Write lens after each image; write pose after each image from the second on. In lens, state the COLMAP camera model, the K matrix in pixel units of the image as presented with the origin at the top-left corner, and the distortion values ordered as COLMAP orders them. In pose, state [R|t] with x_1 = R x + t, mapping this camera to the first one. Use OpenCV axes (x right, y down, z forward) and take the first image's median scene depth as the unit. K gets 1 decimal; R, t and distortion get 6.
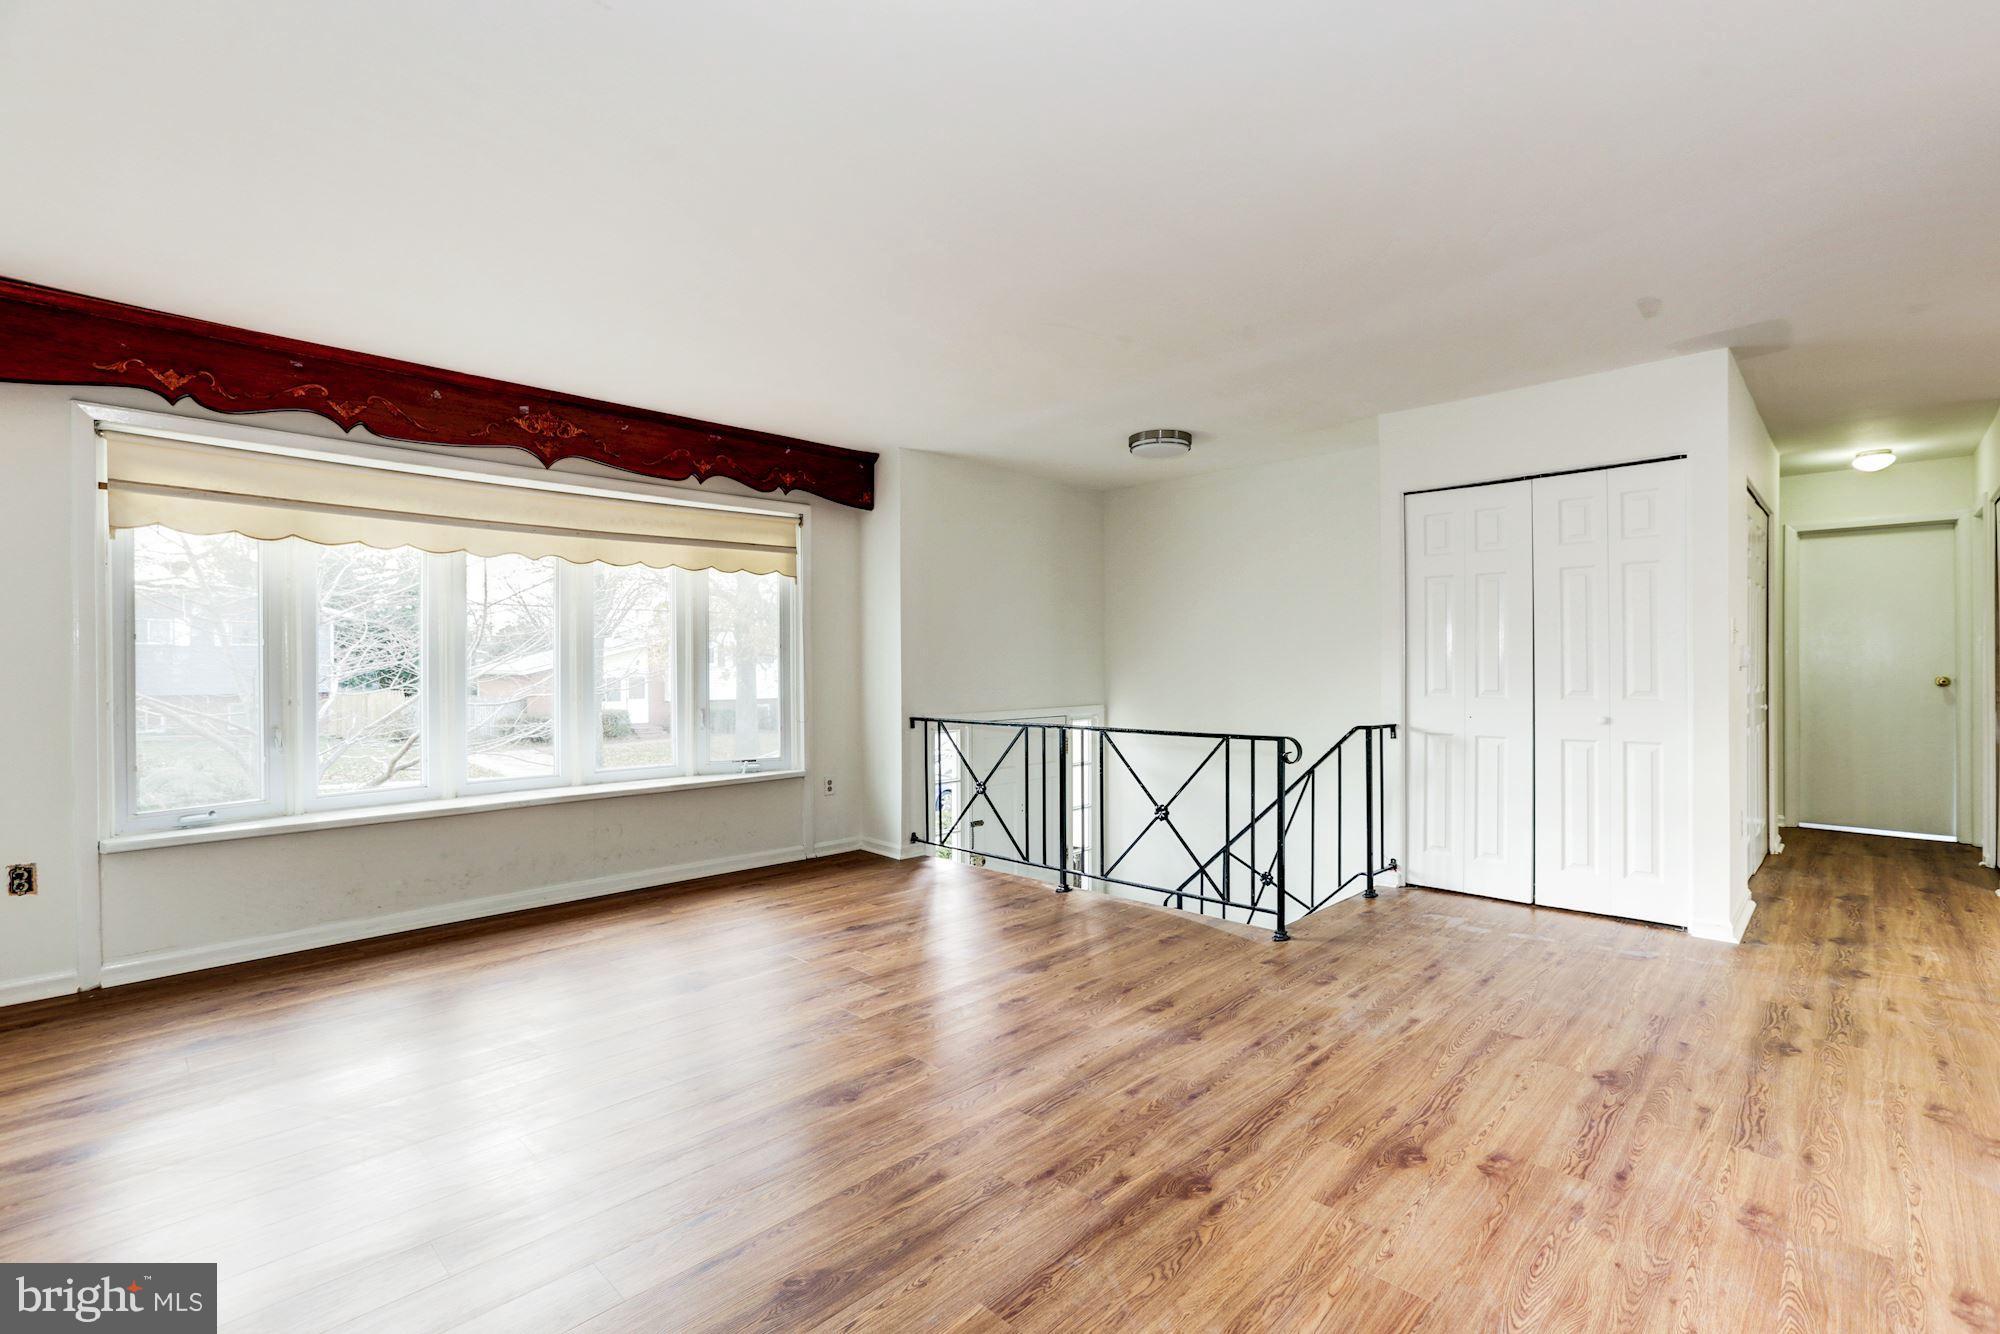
lens RADIAL K [[893.9, 0, 1014.5], [0, 893.9, 662.8], [0, 0, 1]] dist [-0.032764, 0.010059]
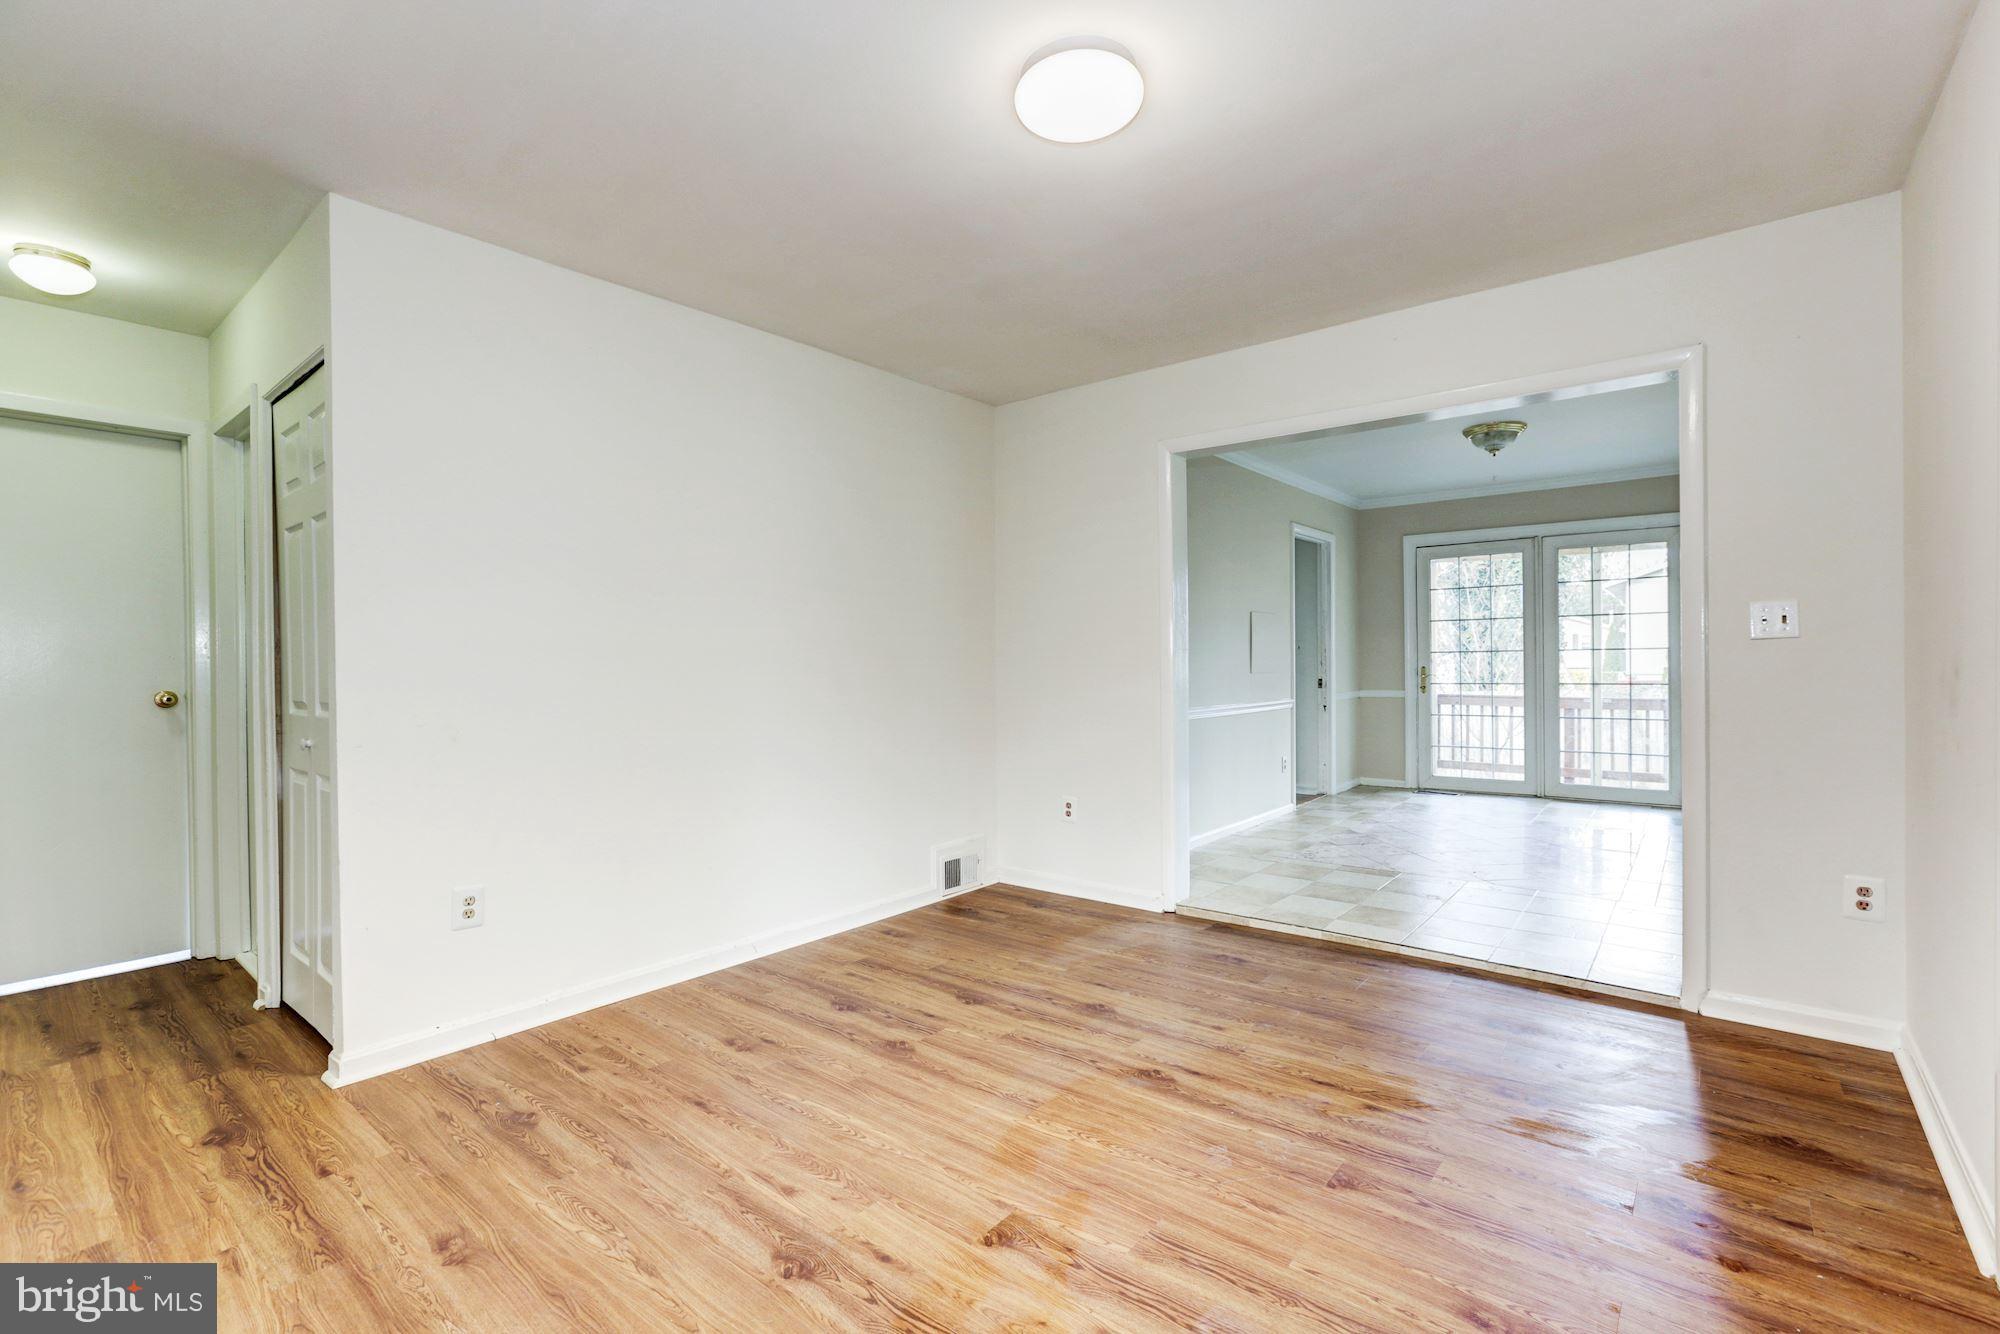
lens RADIAL K [[893.9, 0, 1010.8], [0, 893.9, 665.4], [0, 0, 1]] dist [-0.032764, 0.010059]
pose [[-0.090424, -0.001325, 0.995903, 0.413377], [0.008882, 0.999958, 0.002137, 0.002101], [-0.995864, 0.009039, -0.090408, 0.476845]]
